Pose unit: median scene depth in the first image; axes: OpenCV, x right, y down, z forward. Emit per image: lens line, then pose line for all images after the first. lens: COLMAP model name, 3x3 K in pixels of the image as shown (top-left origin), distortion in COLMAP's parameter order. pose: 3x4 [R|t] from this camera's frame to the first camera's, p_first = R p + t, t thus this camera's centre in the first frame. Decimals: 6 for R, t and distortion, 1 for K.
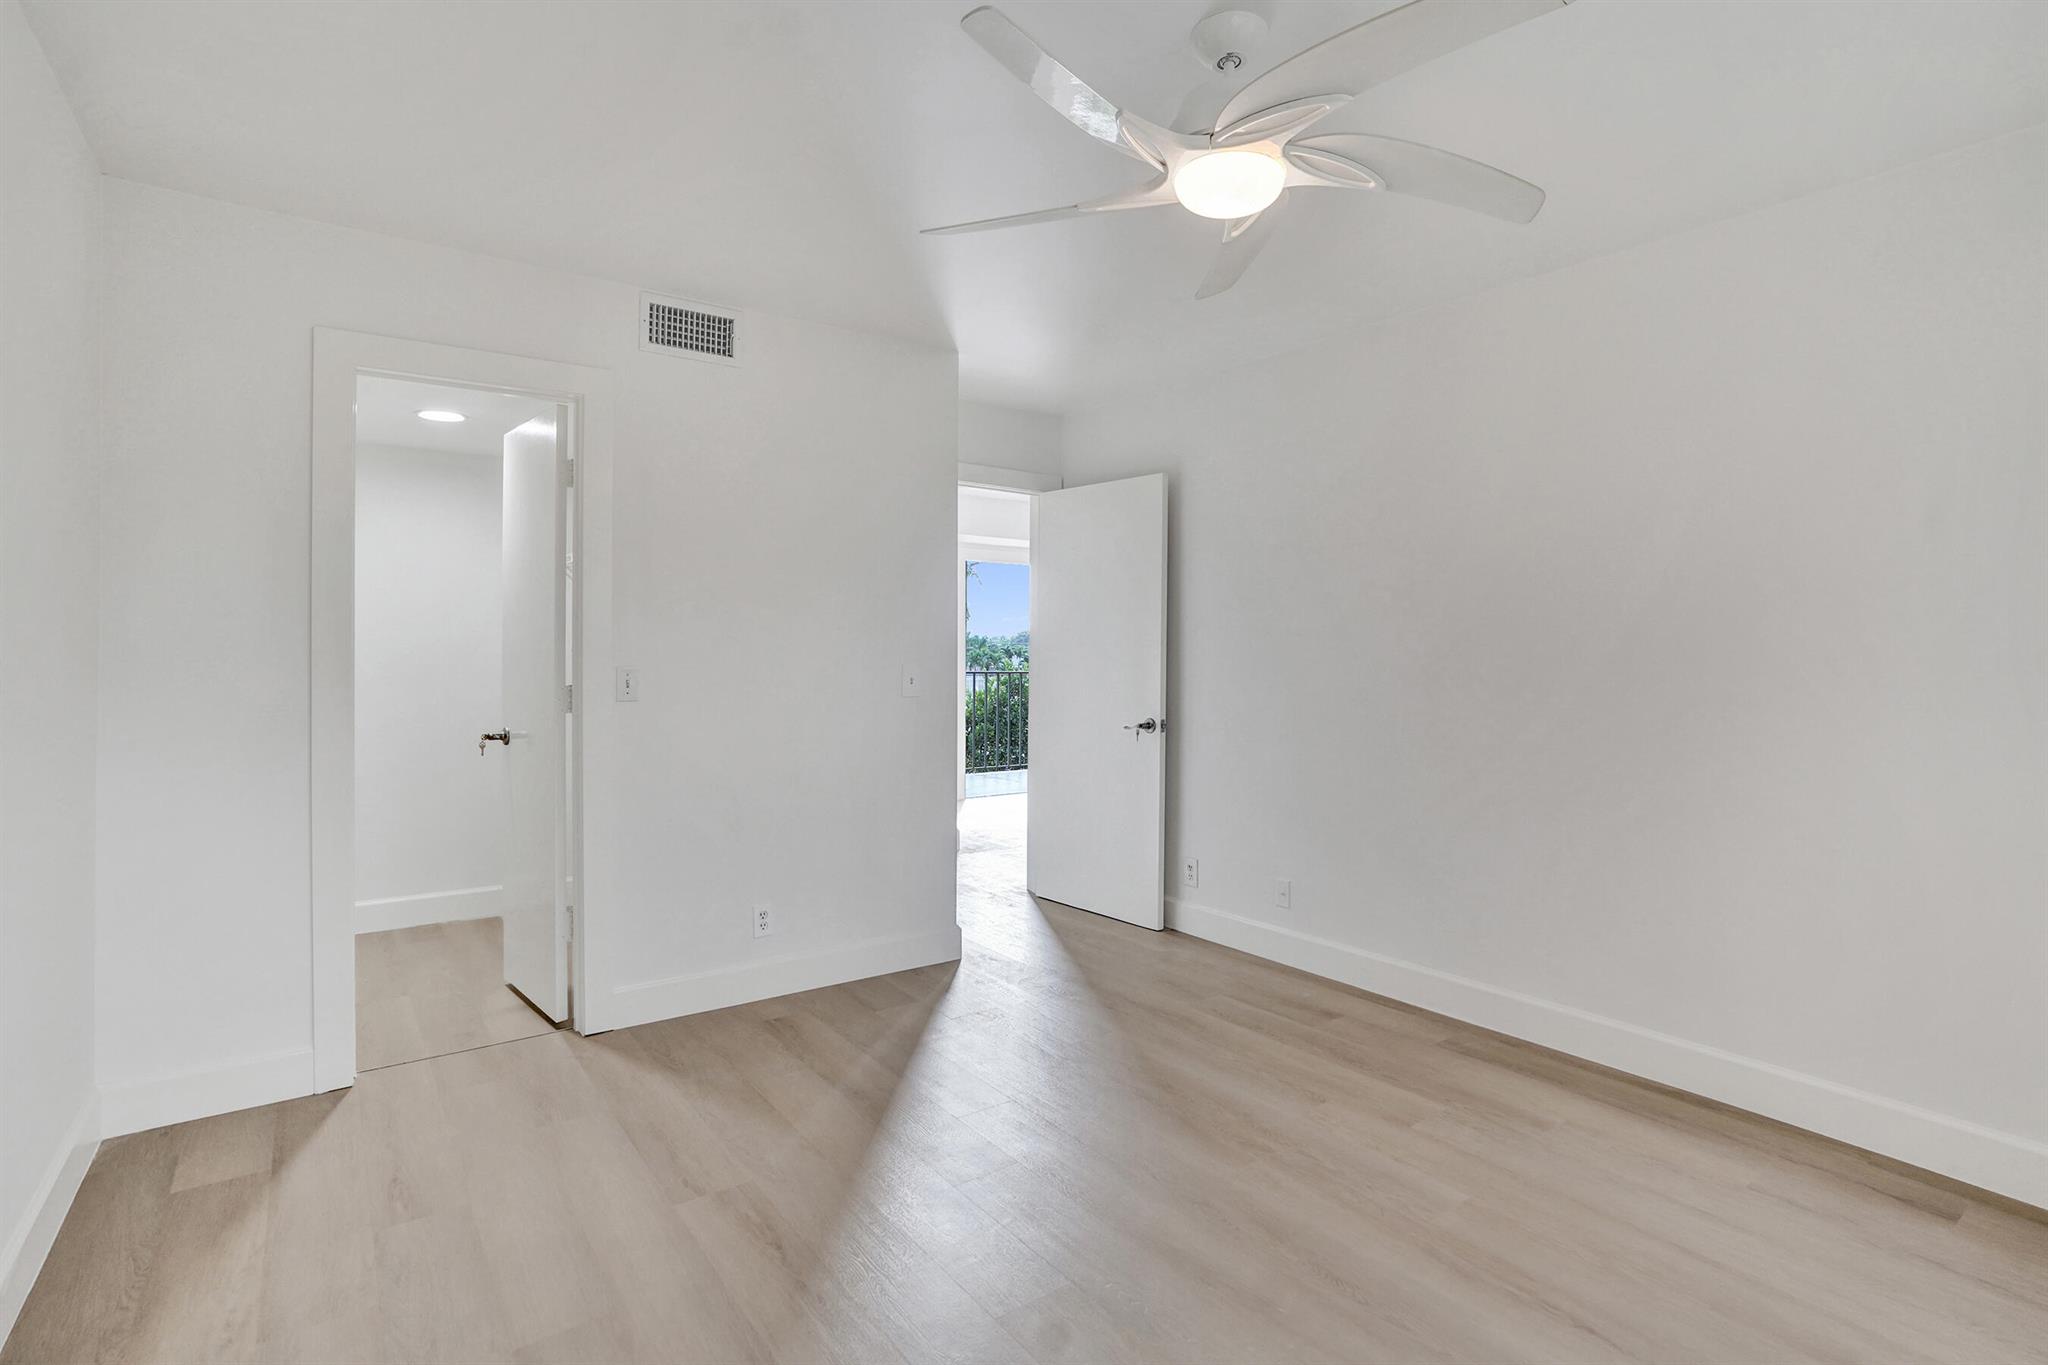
lens RADIAL K [[962.6, 0, 1025.3], [0, 962.6, 677.5], [0, 0, 1]] dist [-0.044806, 0.026538]
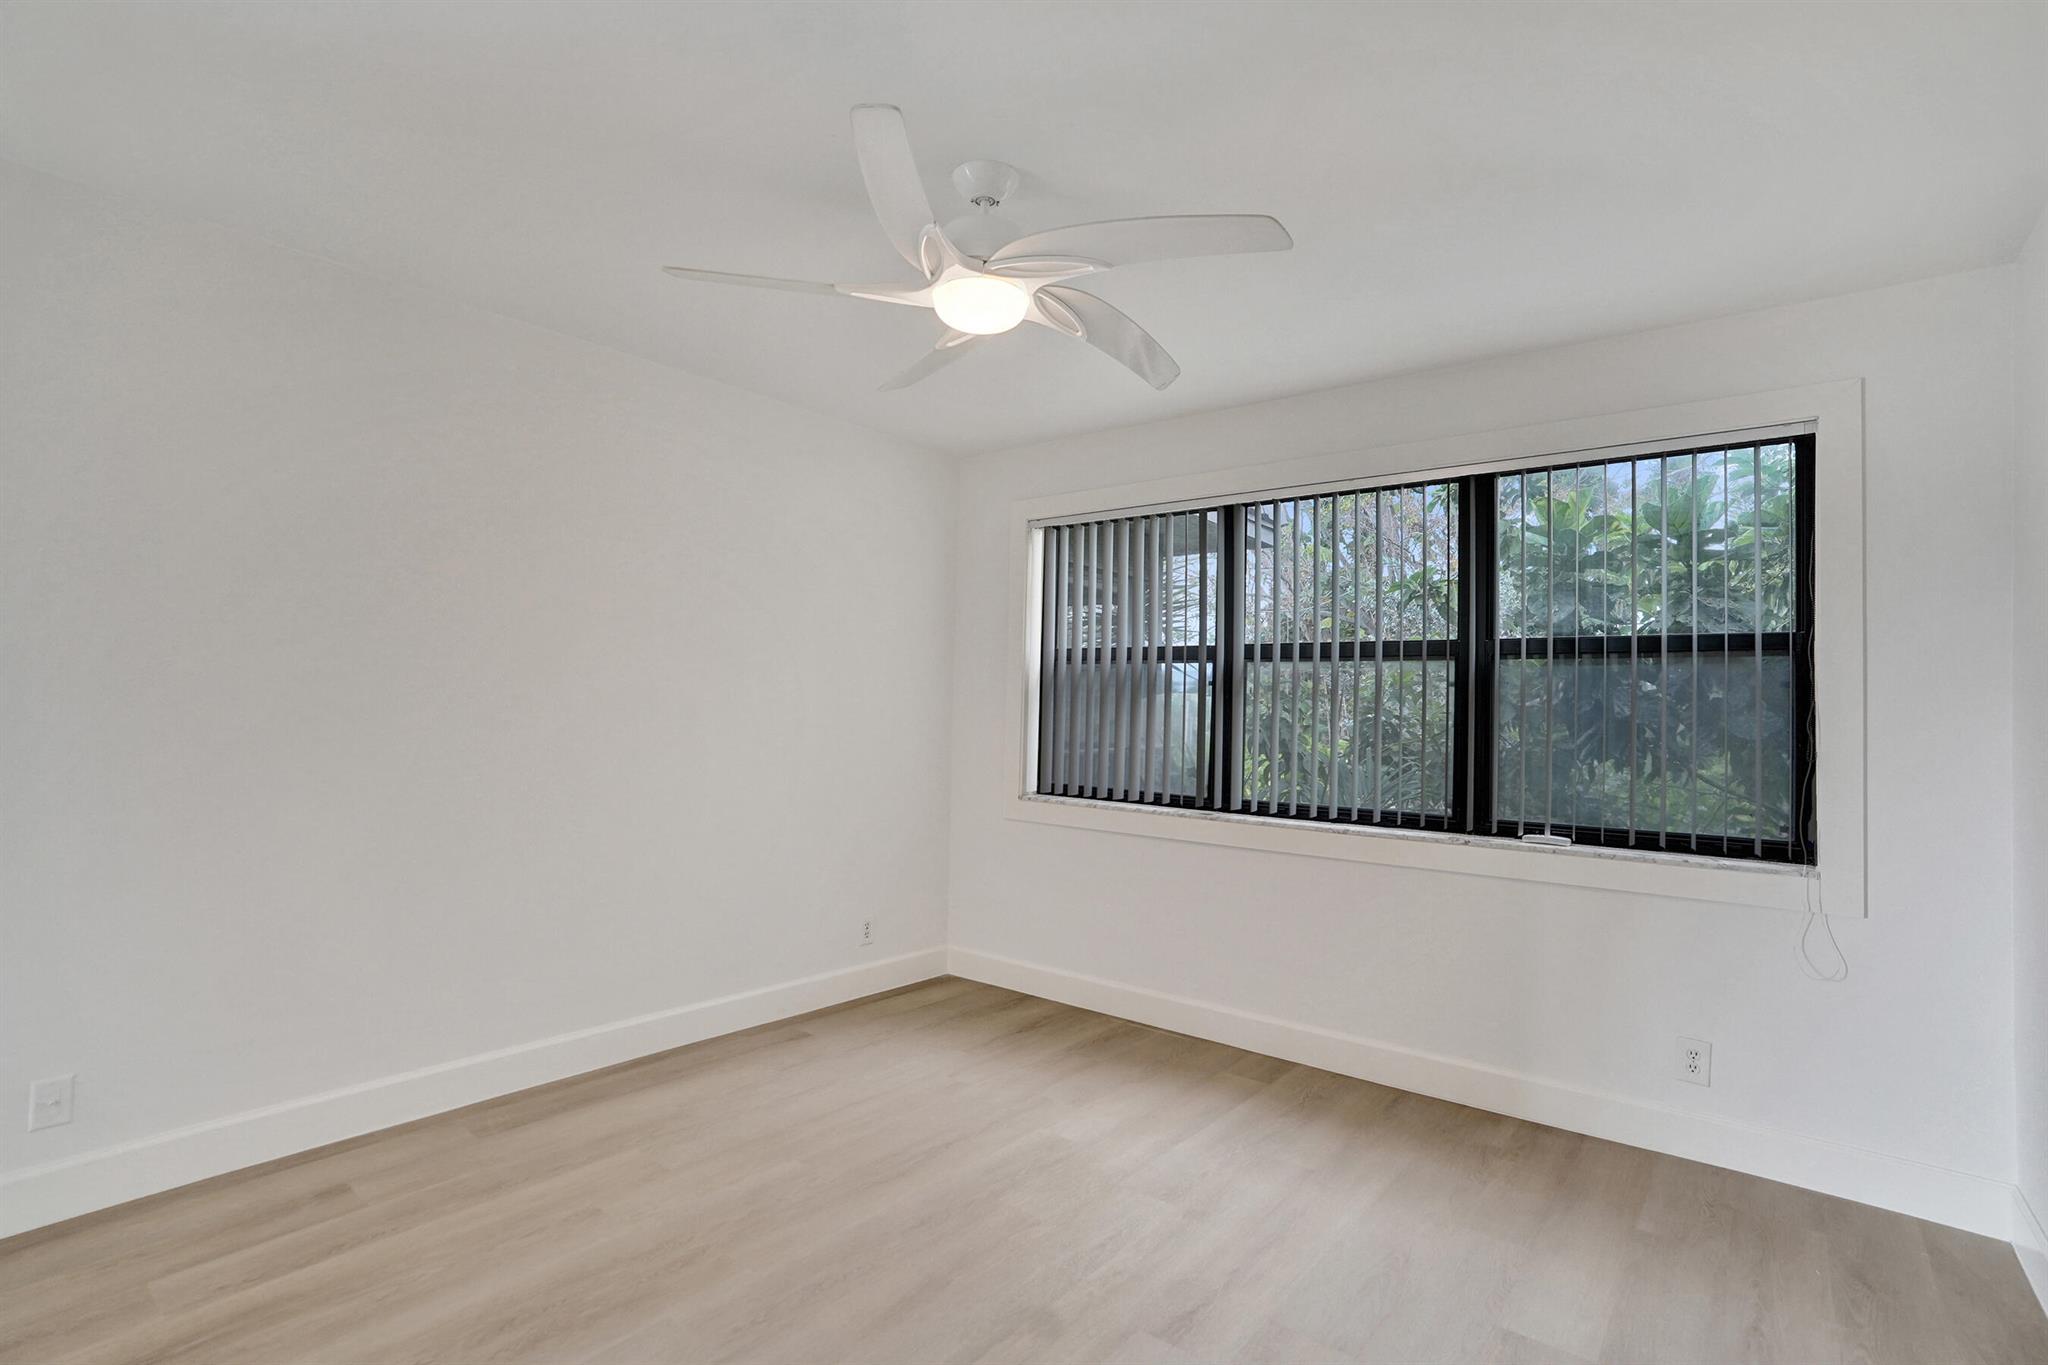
lens RADIAL K [[962.6, 0, 1025.3], [0, 962.6, 677.5], [0, 0, 1]] dist [-0.044806, 0.026538]
pose [[-0.231761, 0.021428, 0.972537, -0.579657], [0.002312, 0.999767, -0.021477, -0.024500], [-0.972770, -0.002729, -0.231756, 0.744515]]
